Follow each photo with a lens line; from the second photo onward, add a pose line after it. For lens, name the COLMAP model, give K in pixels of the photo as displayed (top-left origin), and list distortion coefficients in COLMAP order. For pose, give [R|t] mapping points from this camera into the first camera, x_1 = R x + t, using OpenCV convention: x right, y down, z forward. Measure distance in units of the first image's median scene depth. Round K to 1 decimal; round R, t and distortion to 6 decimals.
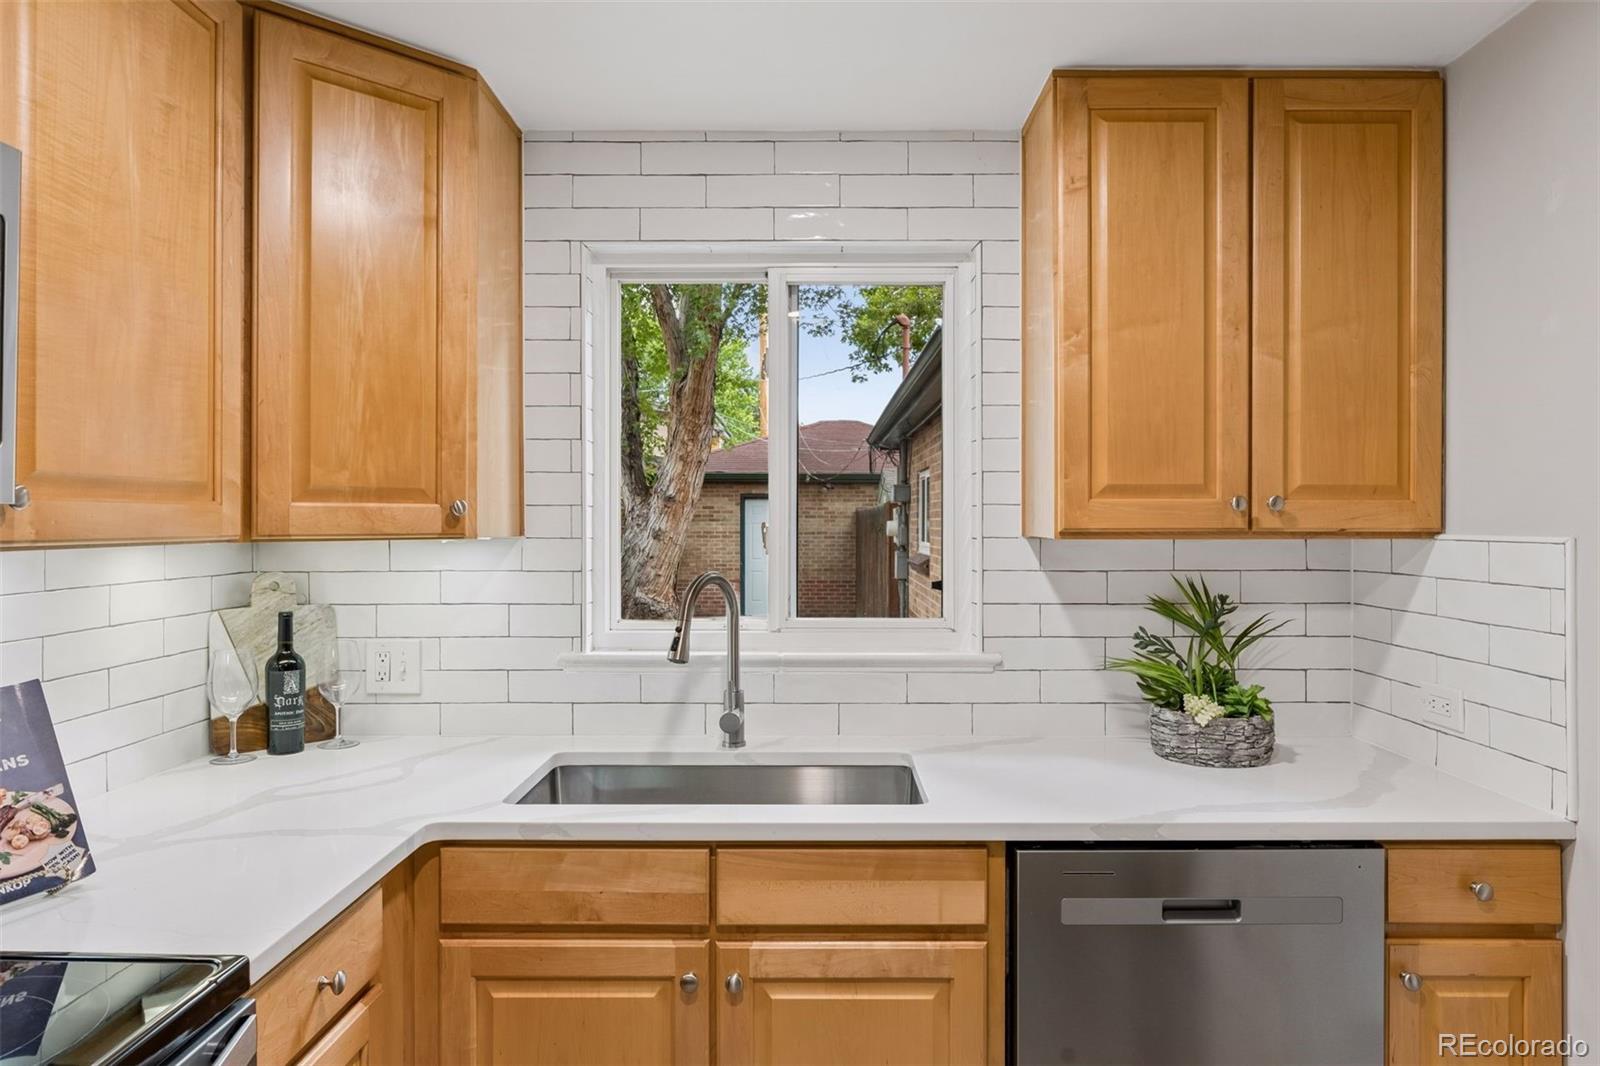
lens RADIAL K [[1000.5, 0, 806.3], [0, 1000.5, 520.1], [0, 0, 1]] dist [-0.011569, 0.003056]
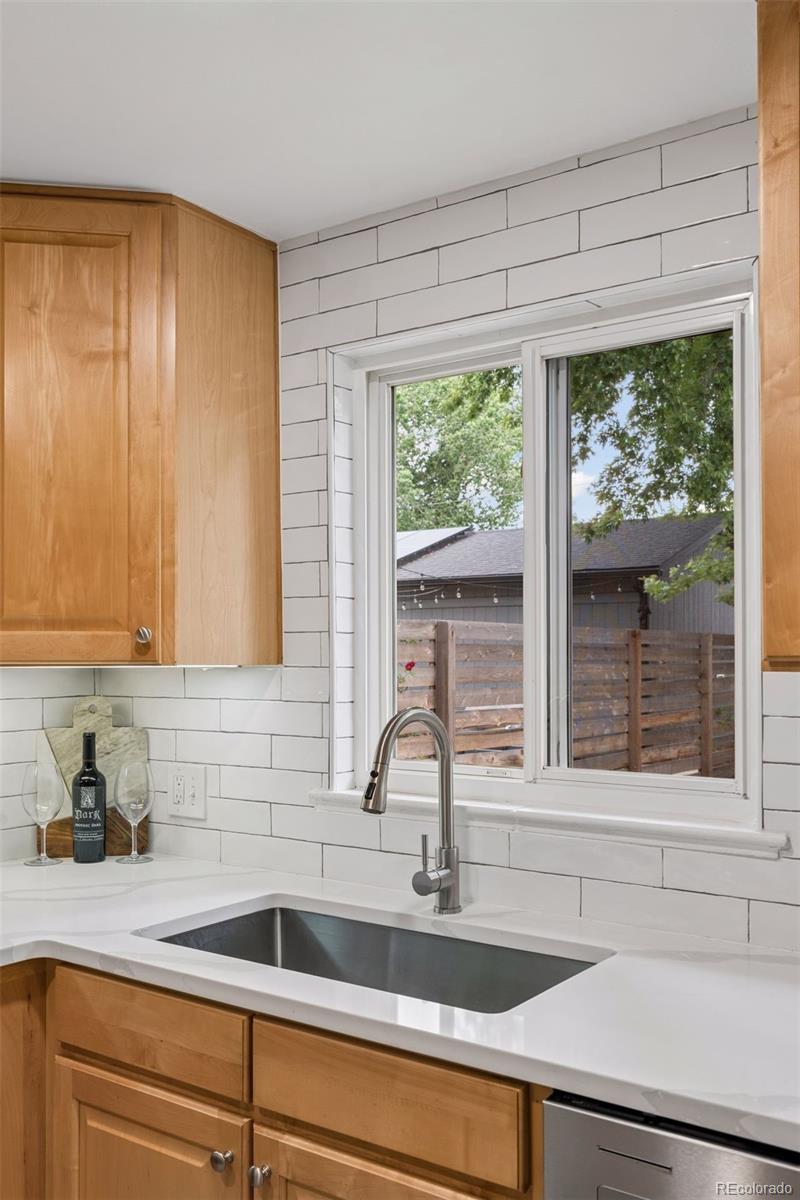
lens RADIAL K [[1090.5, 0, 399.5], [0, 1090.5, 653.2], [0, 0, 1]] dist [0.002851, 0.000586]
pose [[0.814725, -0.000650, -0.579847, 0.487069], [0.000835, 1.000000, 0.000052, 0.006054], [0.579847, -0.000527, 0.814726, 0.246664]]
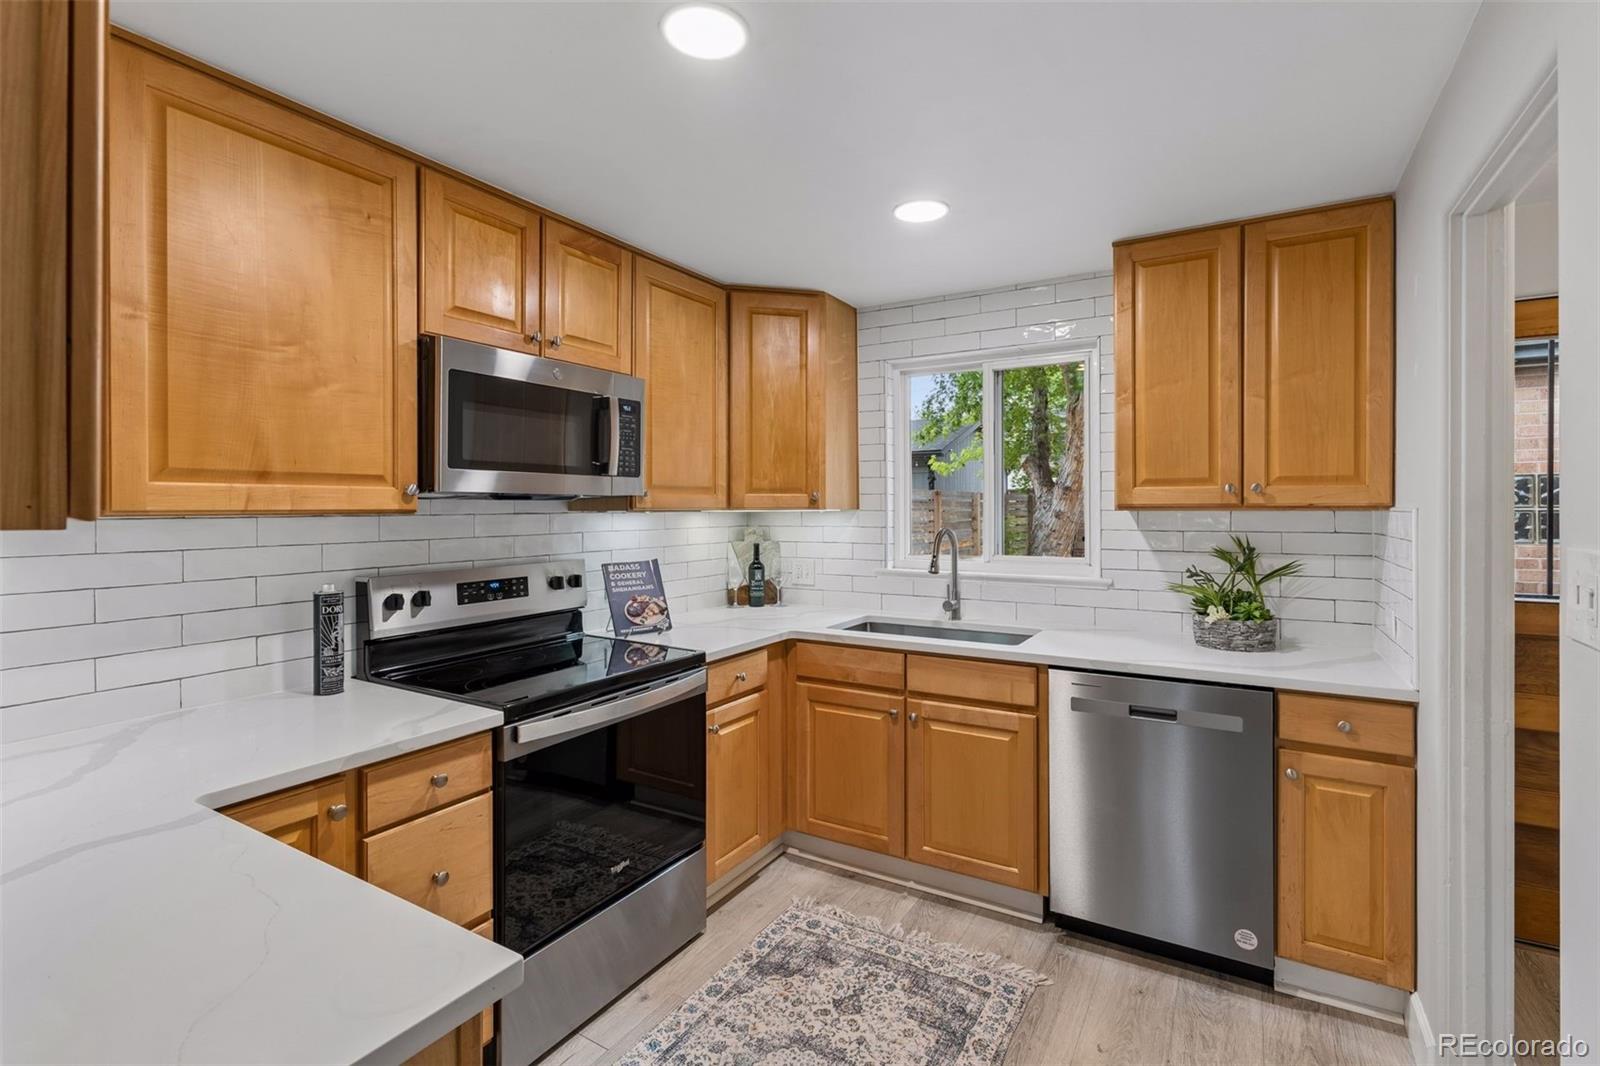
lens RADIAL K [[745.3, 0, 800.2], [0, 745.3, 509.4], [0, 0, 1]] dist [0.000941, 0.000169]
pose [[0.859241, 0.000182, -0.511572, 0.448765], [0.002711, 0.999984, 0.004909, 0.009639], [0.511565, -0.005605, 0.859227, -0.410953]]
